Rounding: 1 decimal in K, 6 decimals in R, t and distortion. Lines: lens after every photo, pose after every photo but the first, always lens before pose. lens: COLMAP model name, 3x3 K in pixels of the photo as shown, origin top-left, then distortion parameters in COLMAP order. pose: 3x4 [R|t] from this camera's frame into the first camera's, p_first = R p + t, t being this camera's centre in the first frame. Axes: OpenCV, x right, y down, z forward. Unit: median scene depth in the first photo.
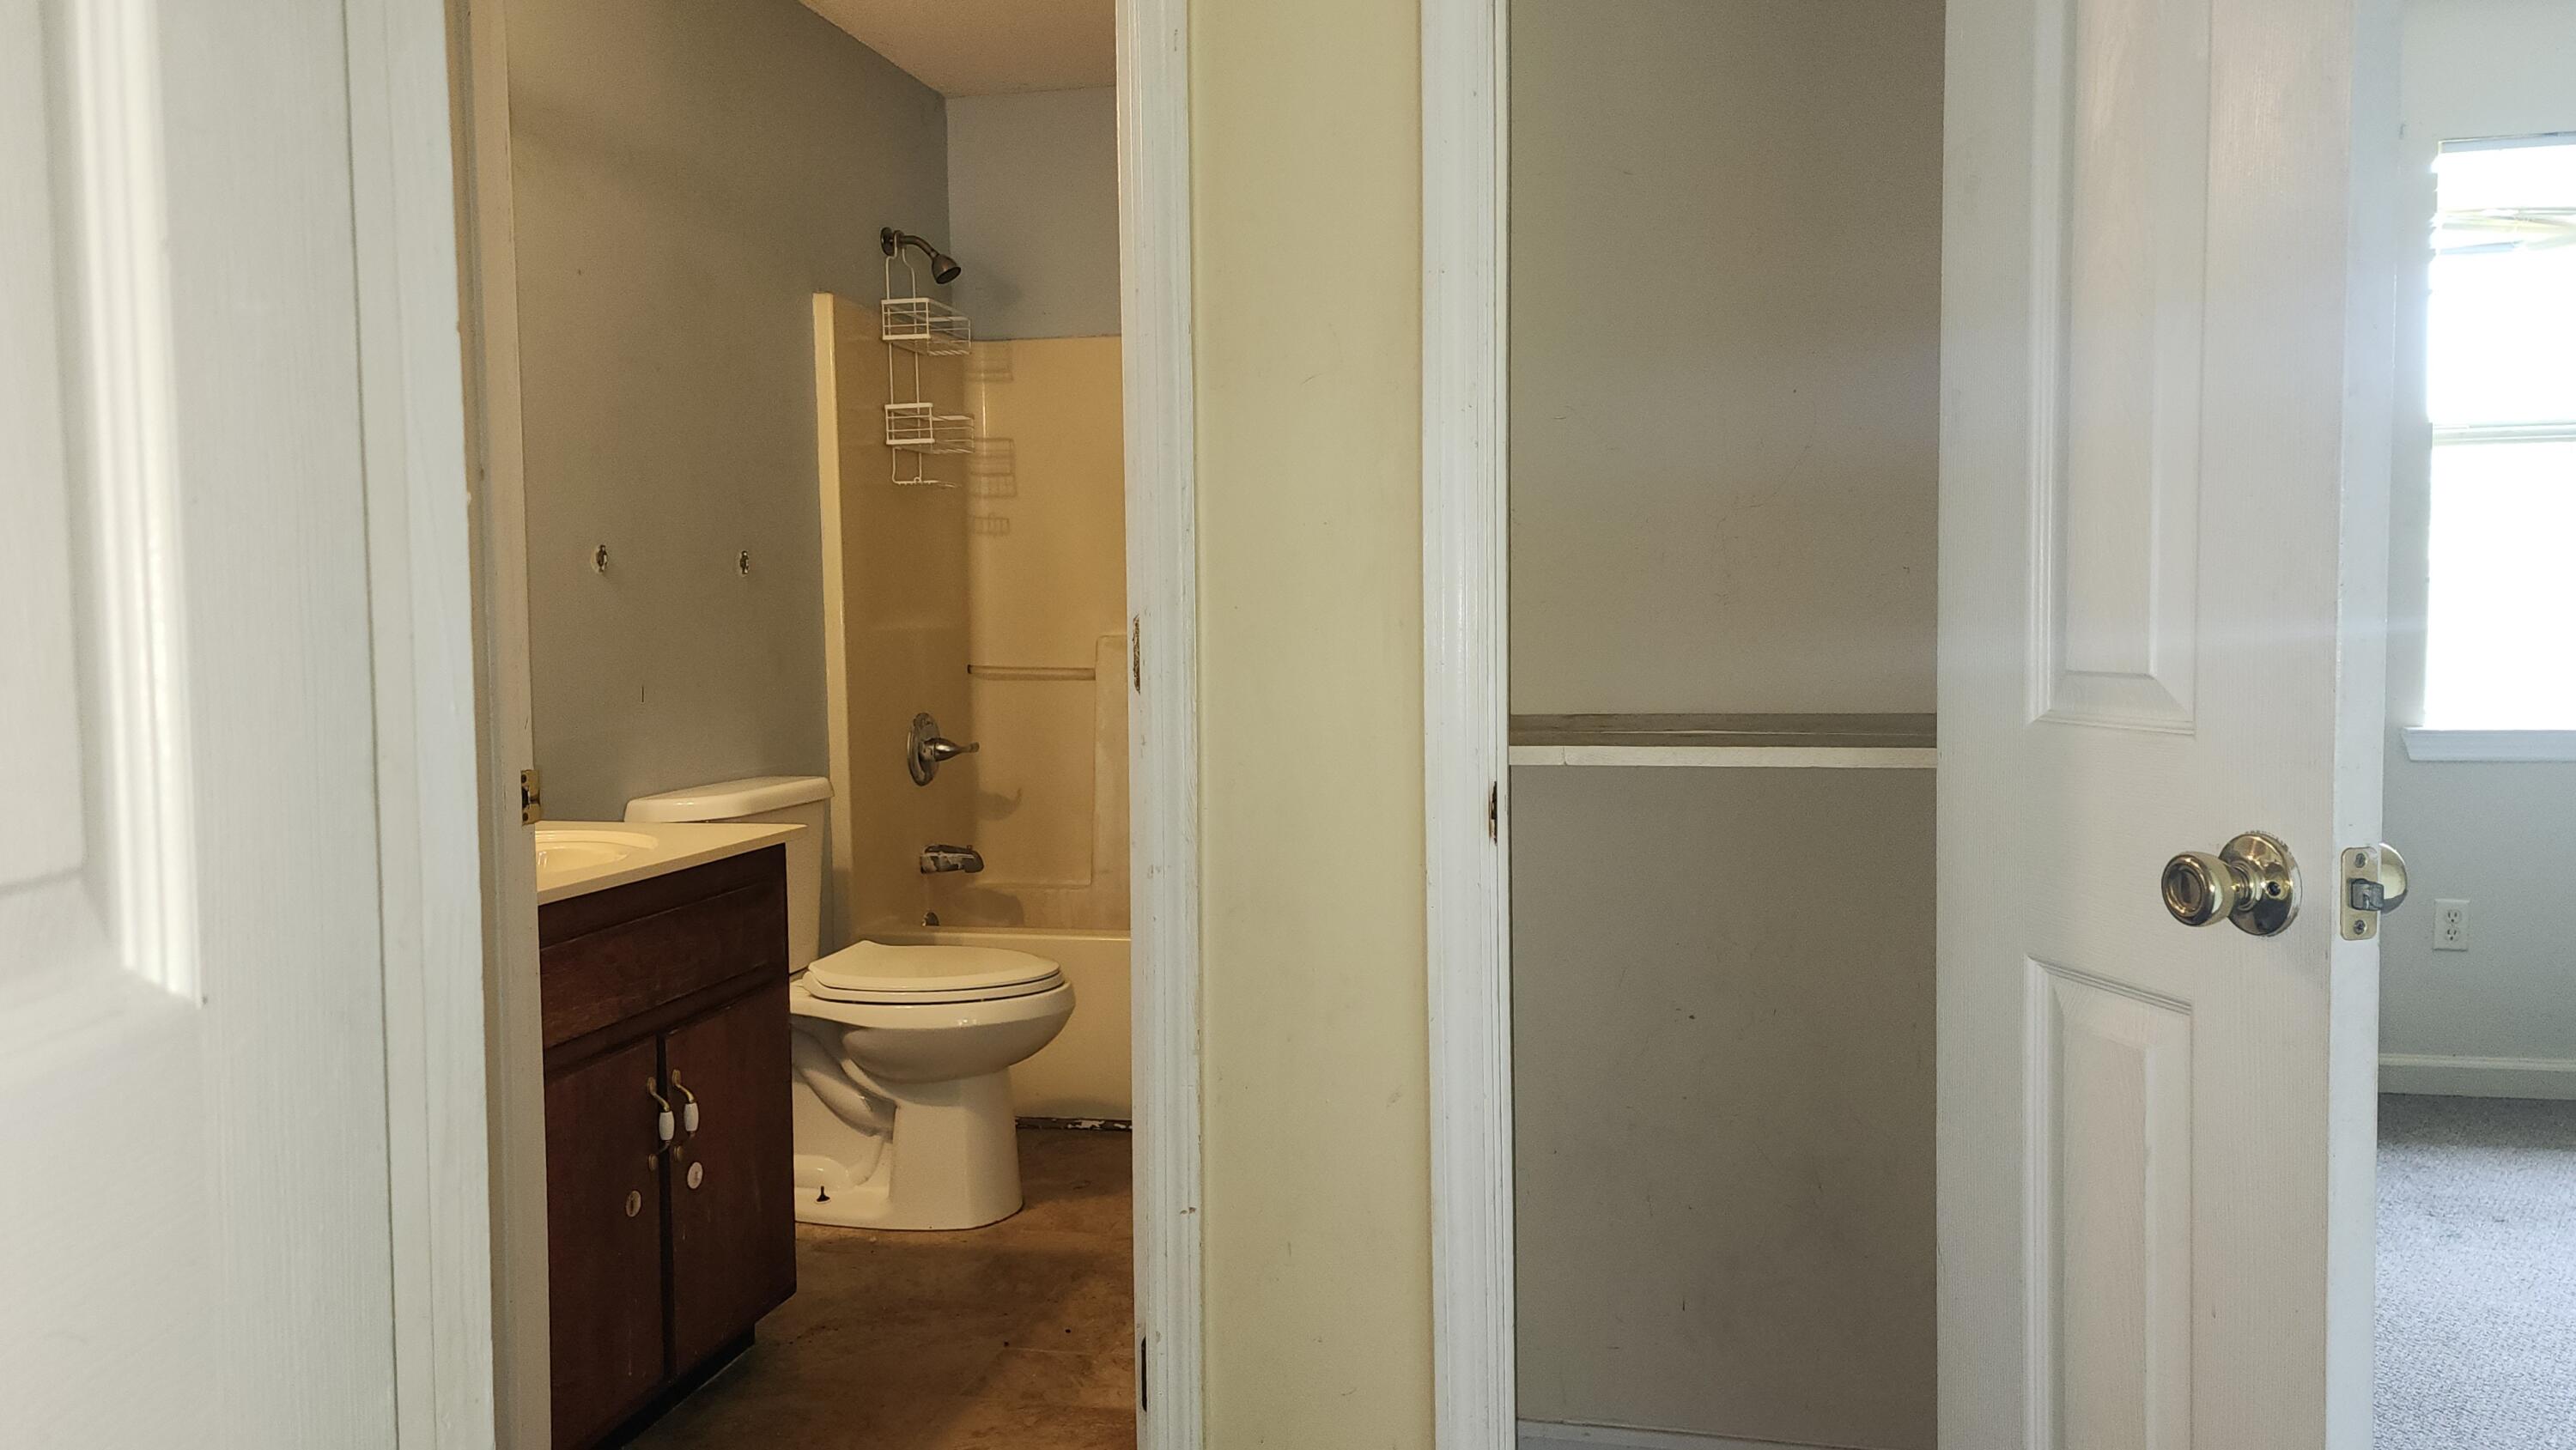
lens RADIAL K [[1693.7, 0, 1283.7], [0, 1693.7, 712.0], [0, 0, 1]] dist [0.118622, -0.099608]
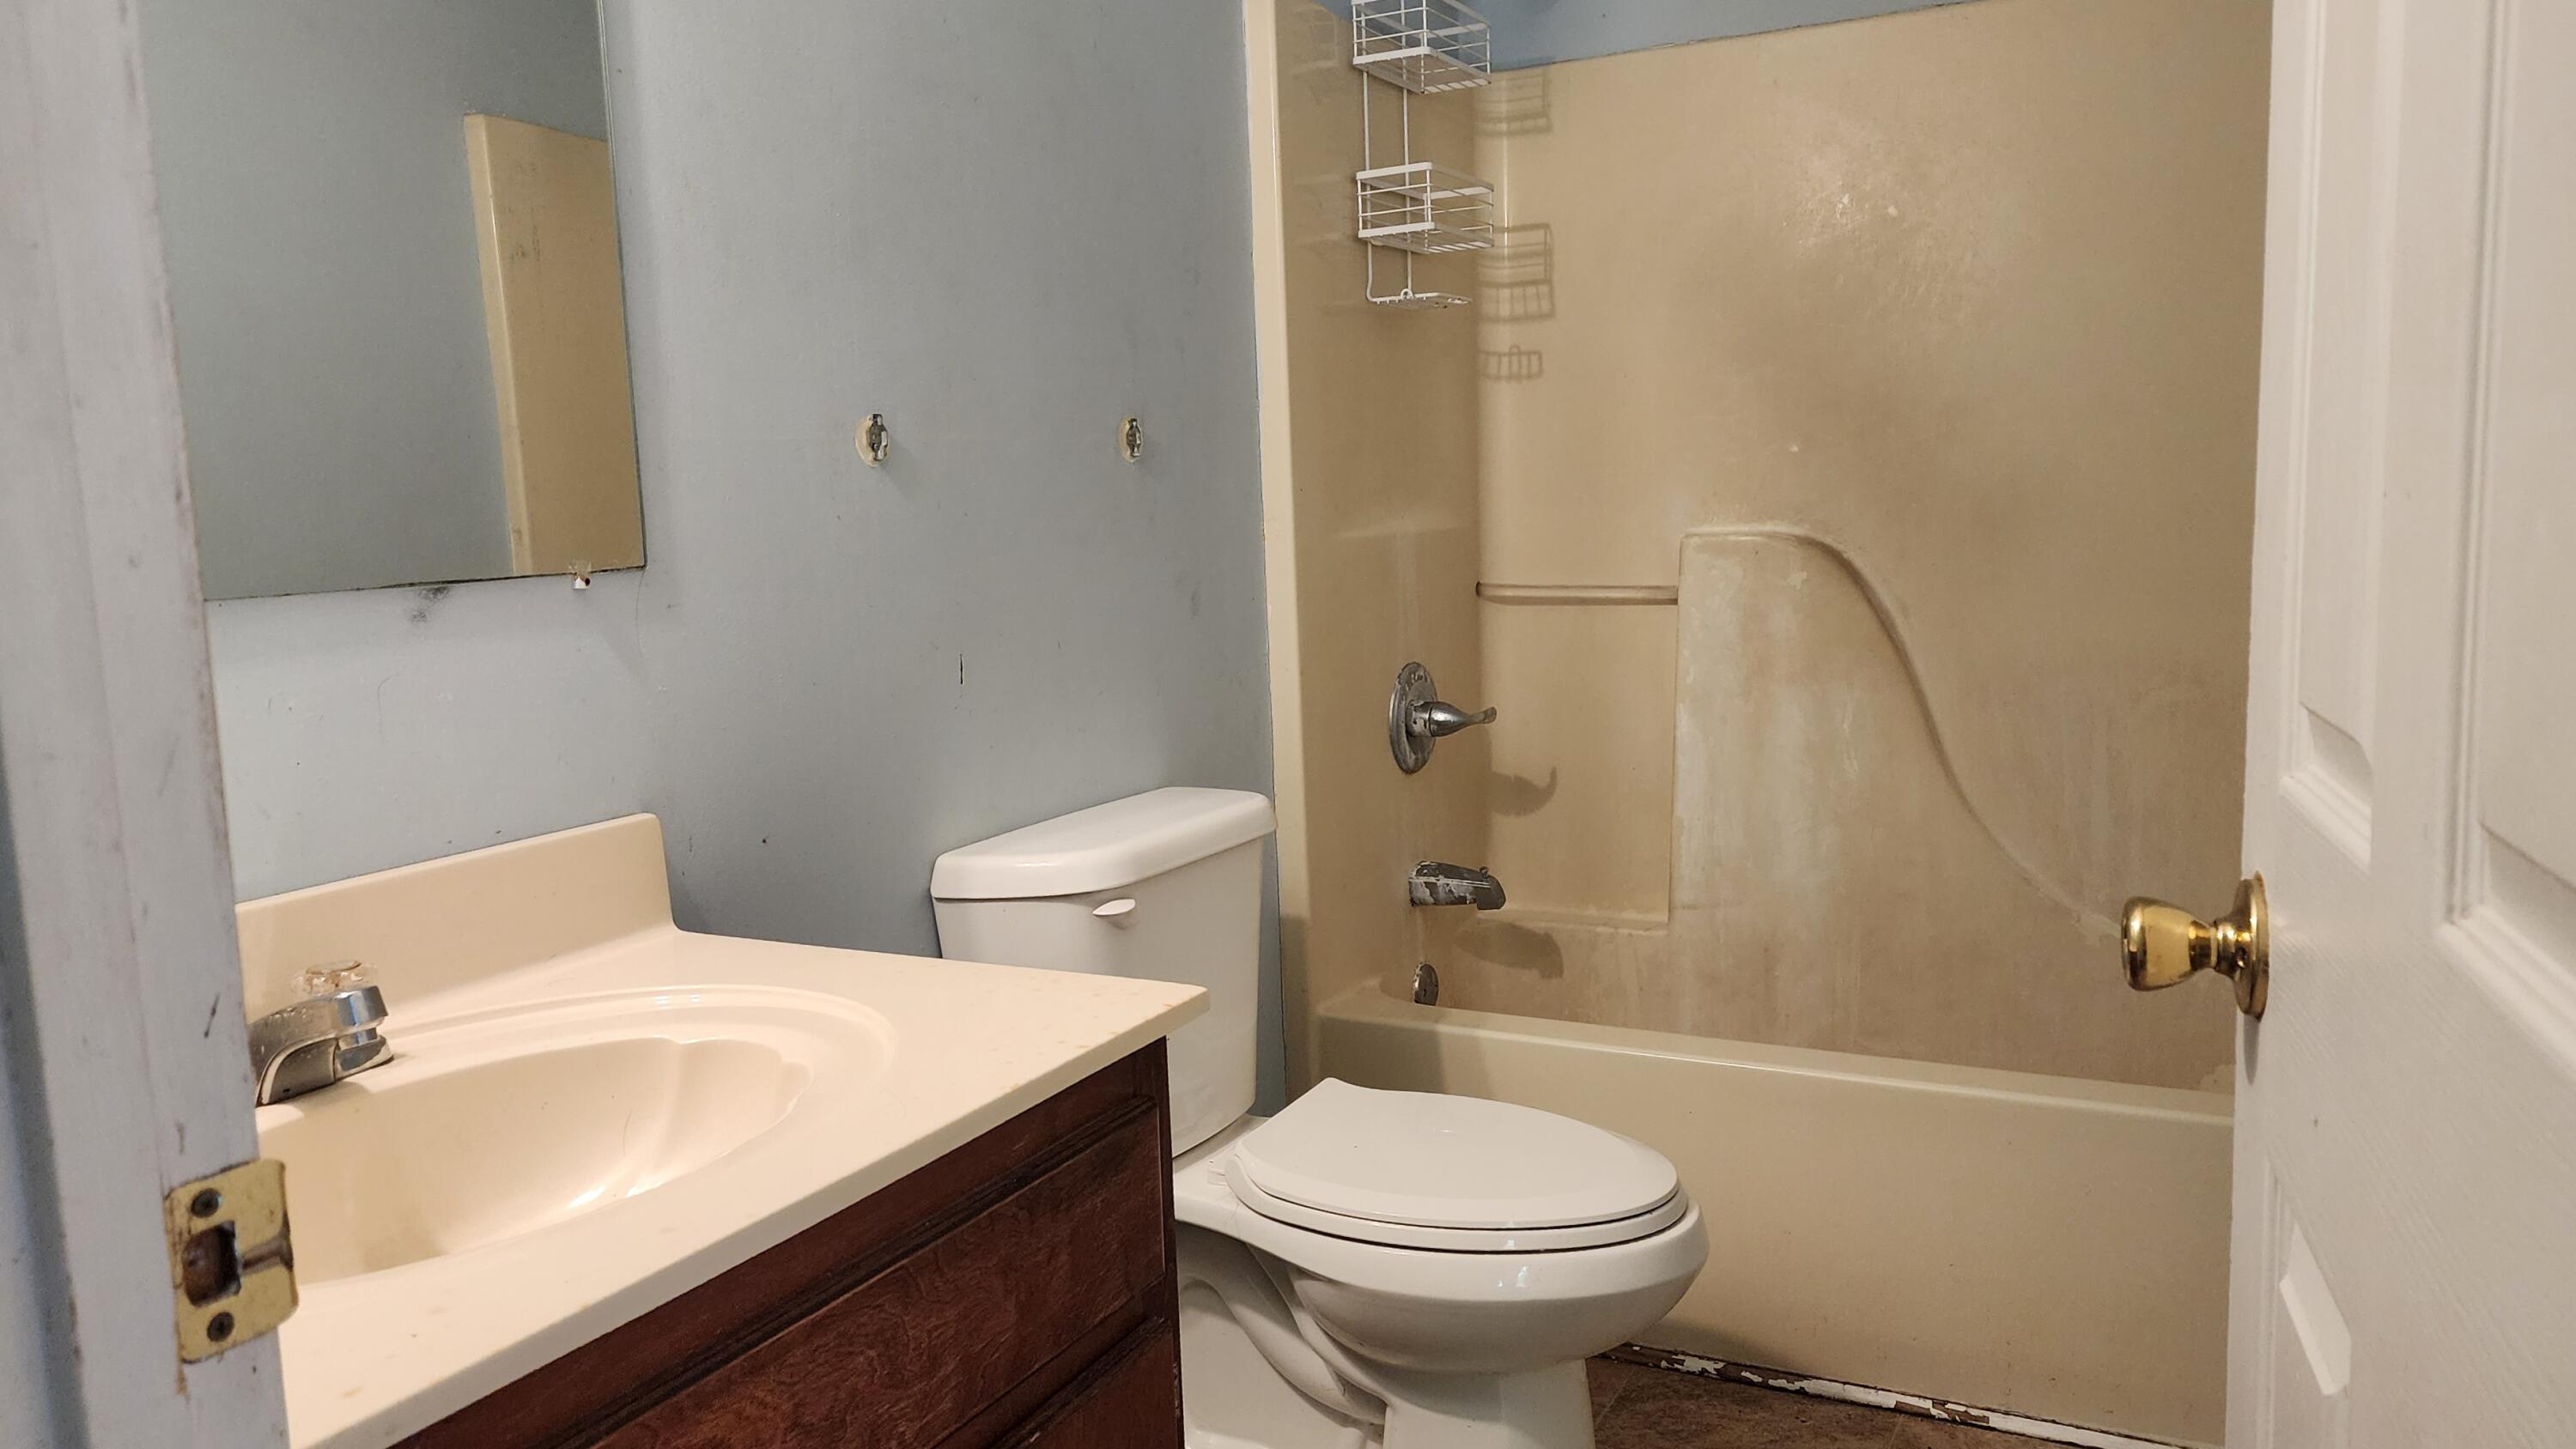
lens RADIAL K [[1693.6, 0, 1283.7], [0, 1693.6, 711.5], [0, 0, 1]] dist [0.118622, -0.099608]
pose [[0.964027, 0.012500, -0.265510, -0.086502], [0.008546, 0.996919, 0.077965, -0.031309], [0.265666, -0.077429, 0.960951, 0.361373]]
